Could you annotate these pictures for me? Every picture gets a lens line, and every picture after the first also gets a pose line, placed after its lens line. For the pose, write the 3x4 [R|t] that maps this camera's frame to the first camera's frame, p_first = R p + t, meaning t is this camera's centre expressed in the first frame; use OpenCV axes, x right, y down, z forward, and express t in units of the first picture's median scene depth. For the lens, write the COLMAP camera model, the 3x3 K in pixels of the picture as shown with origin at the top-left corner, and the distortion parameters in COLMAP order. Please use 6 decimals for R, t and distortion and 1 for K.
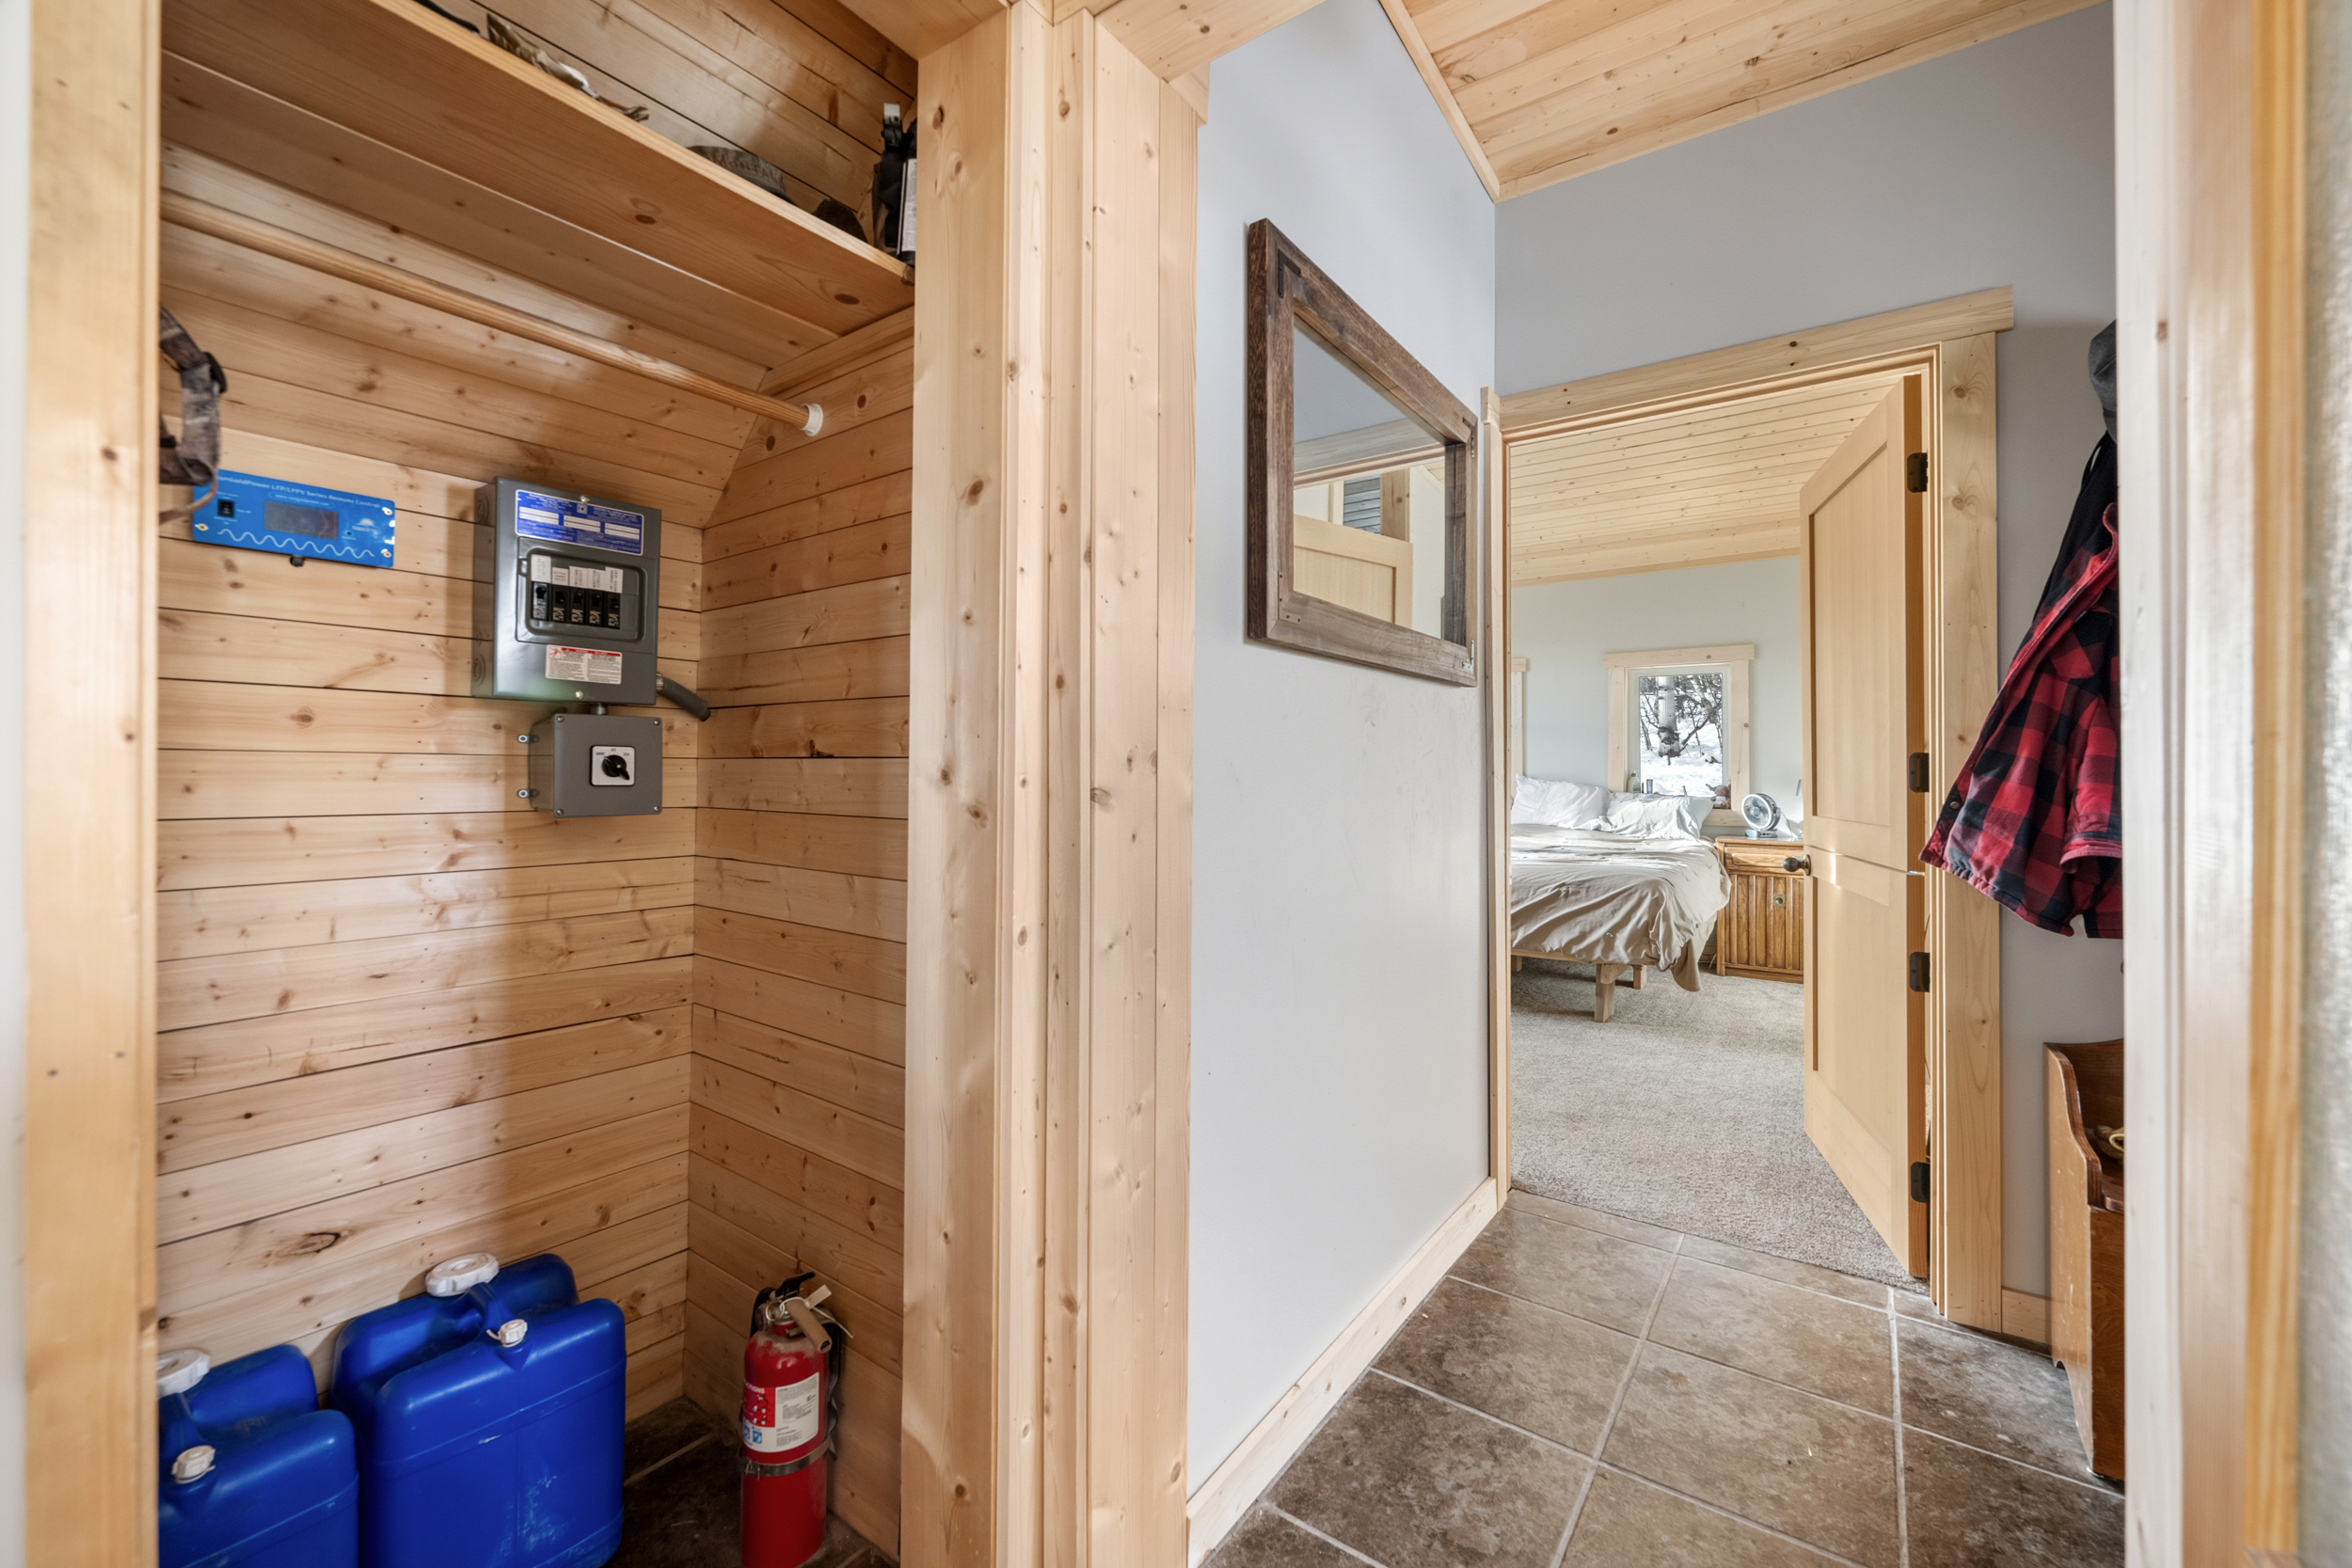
lens RADIAL K [[931.6, 0, 1171.0], [0, 931.6, 769.2], [0, 0, 1]] dist [-0.001521, 0.000207]
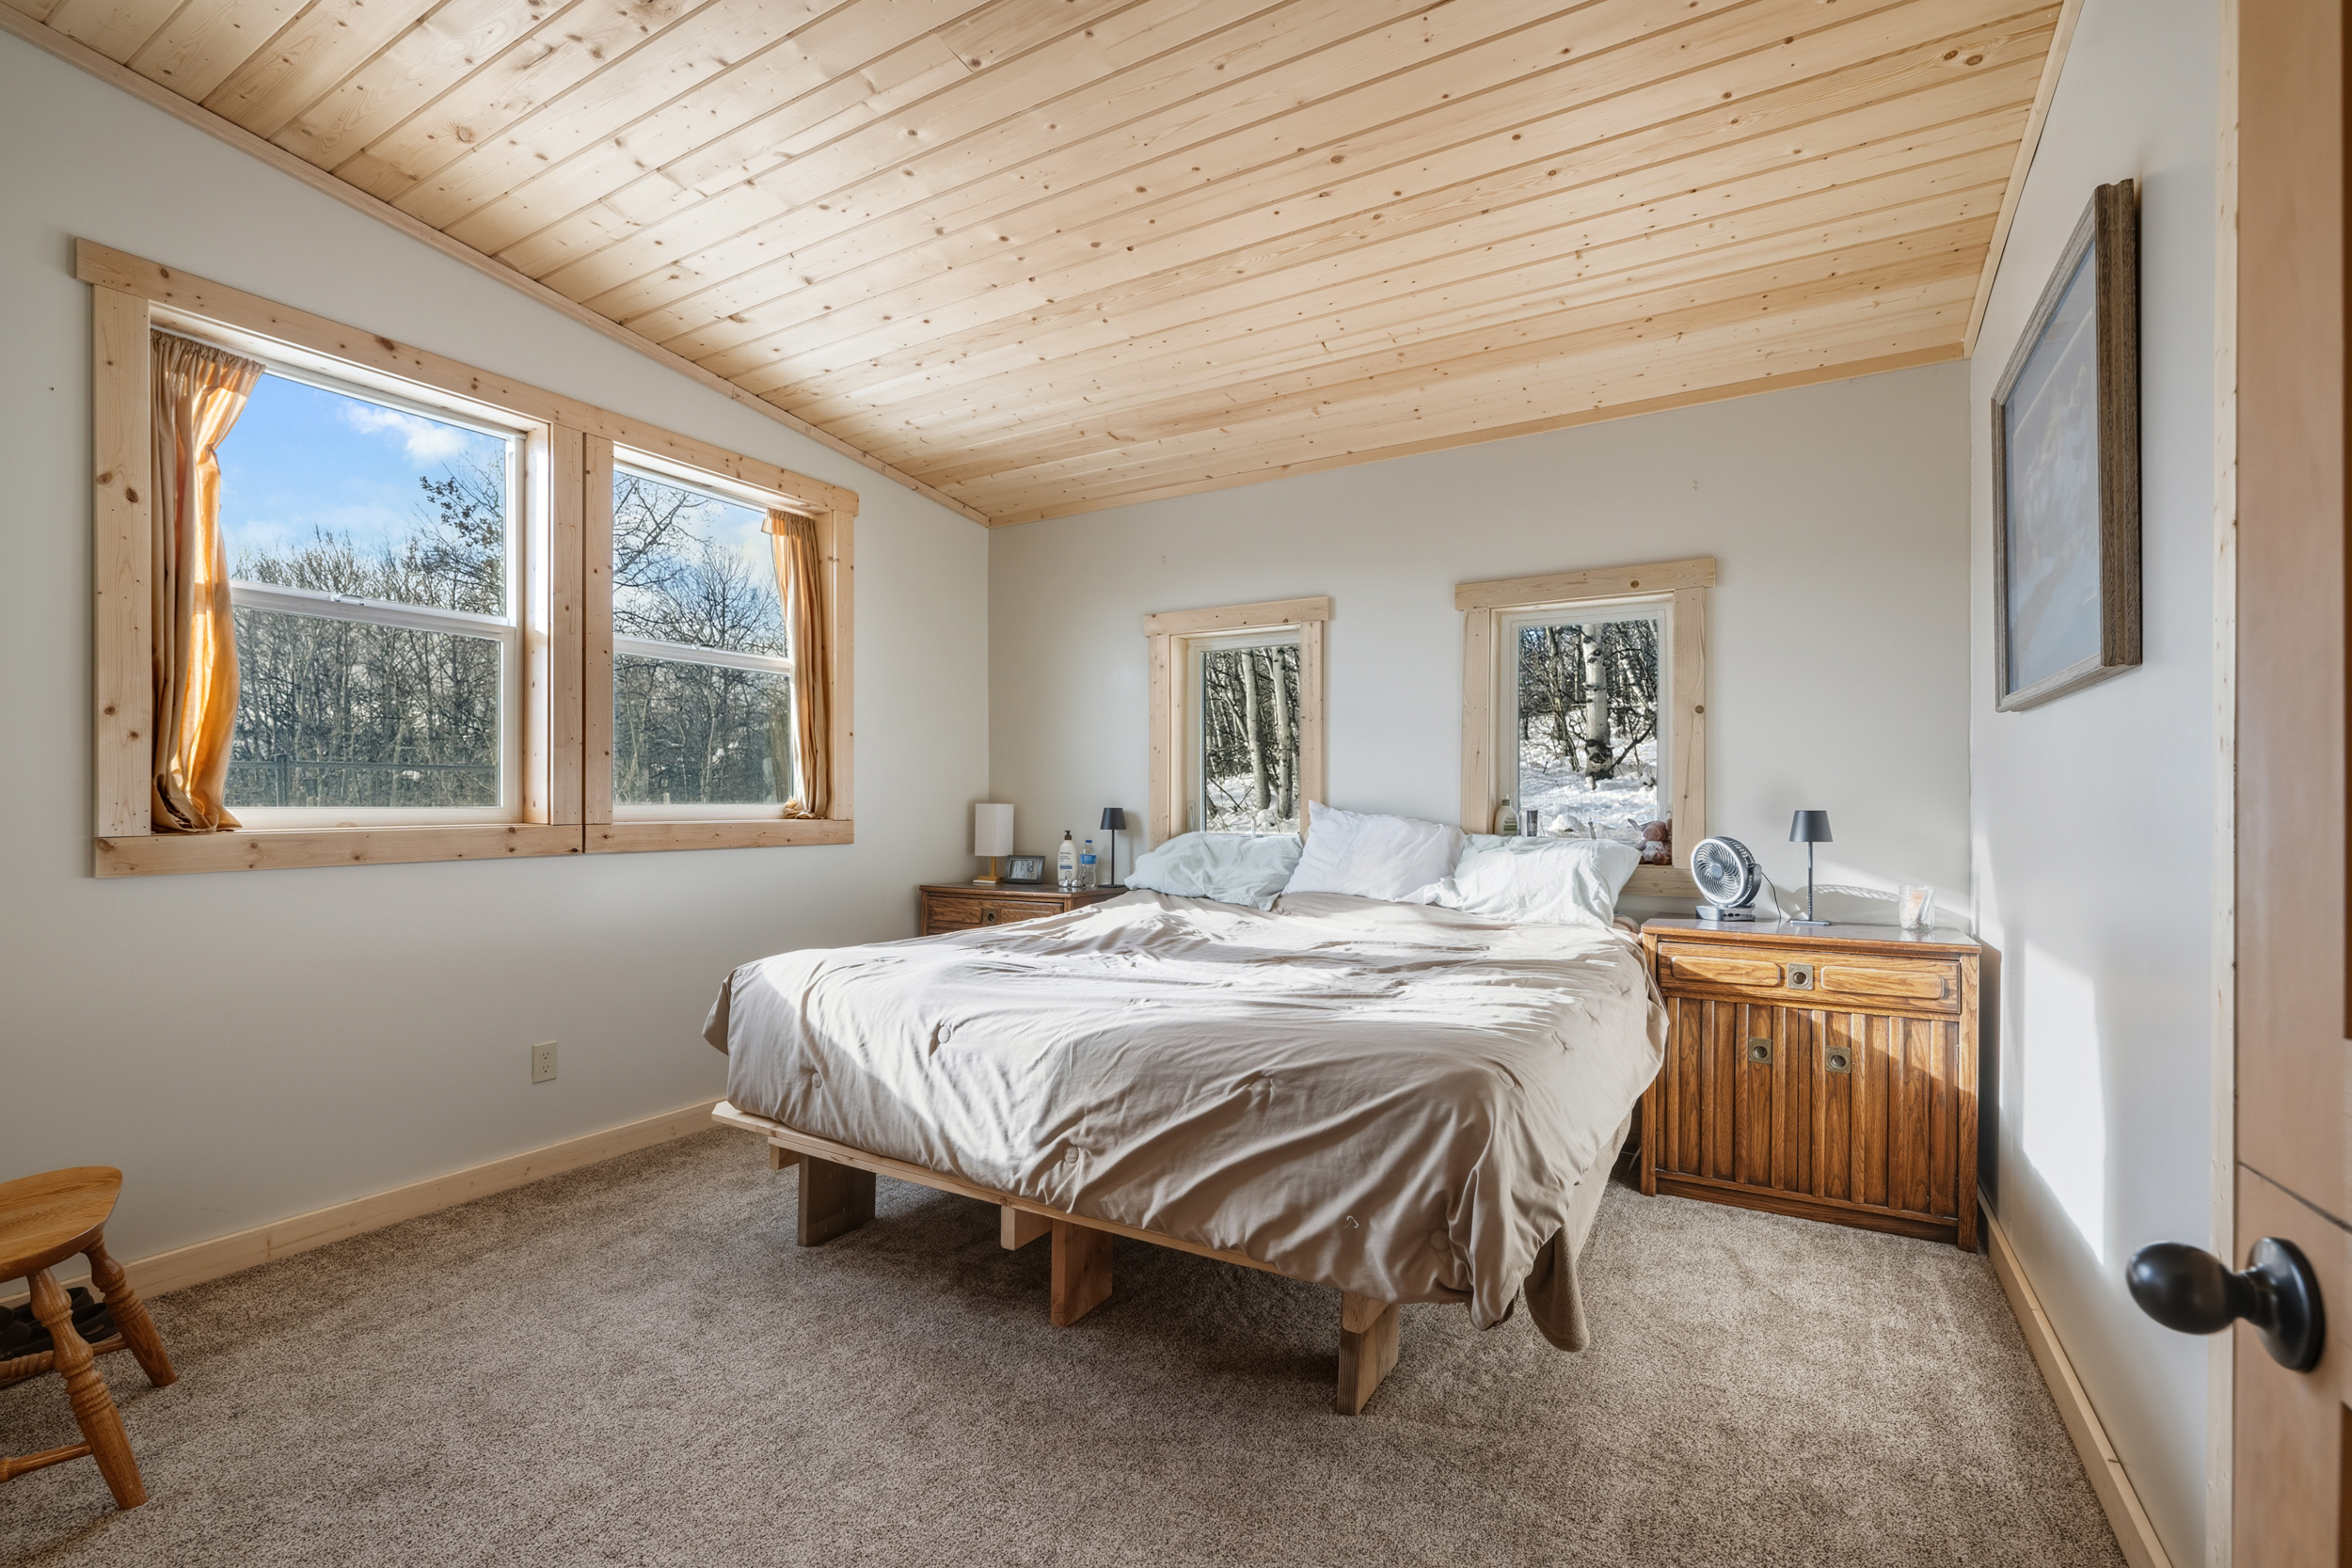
lens RADIAL K [[1042.3, 0, 1163.4], [0, 1042.3, 814.8], [0, 0, 1]] dist [-0.001615, -0.000015]
pose [[0.996834, -0.000021, 0.079513, 0.264646], [-0.001228, 0.999877, 0.015661, 0.004134], [-0.079504, -0.015709, 0.996711, 0.430026]]
